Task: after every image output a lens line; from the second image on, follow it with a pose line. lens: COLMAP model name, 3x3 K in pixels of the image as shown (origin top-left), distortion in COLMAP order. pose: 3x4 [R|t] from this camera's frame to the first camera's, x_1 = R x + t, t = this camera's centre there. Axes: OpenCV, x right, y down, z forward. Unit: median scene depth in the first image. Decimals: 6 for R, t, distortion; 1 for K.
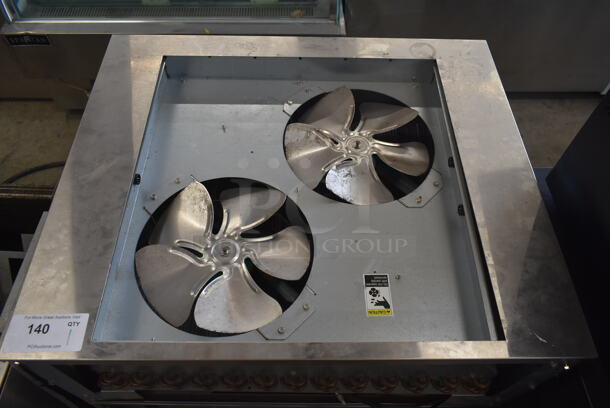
lens RADIAL K [[461.1, 0, 305.0], [0, 461.1, 204.0], [0, 0, 1]] dist [-0.010545, -0.004221]
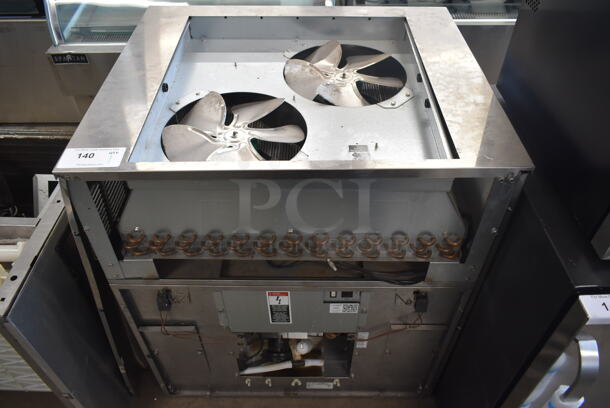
lens RADIAL K [[461.1, 0, 305.0], [0, 461.1, 204.0], [0, 0, 1]] dist [-0.010545, -0.004221]
pose [[0.999862, -0.008403, -0.014329, 0.026008], [0.005451, 0.980814, -0.194868, 0.467893], [0.015691, 0.194763, 0.980725, -0.143498]]
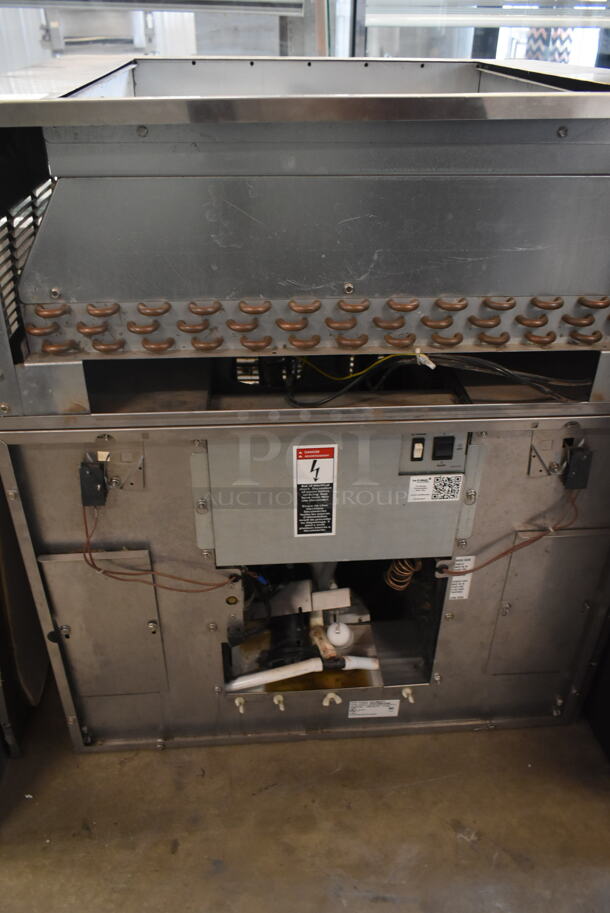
lens RADIAL K [[690.2, 0, 305.0], [0, 690.2, 456.5], [0, 0, 1]] dist [-0.010545, -0.004221]
pose [[0.997088, -0.042828, 0.063091, -0.136304], [0.064311, 0.916860, -0.393994, 0.838628], [-0.040971, 0.396904, 0.916945, 0.205960]]
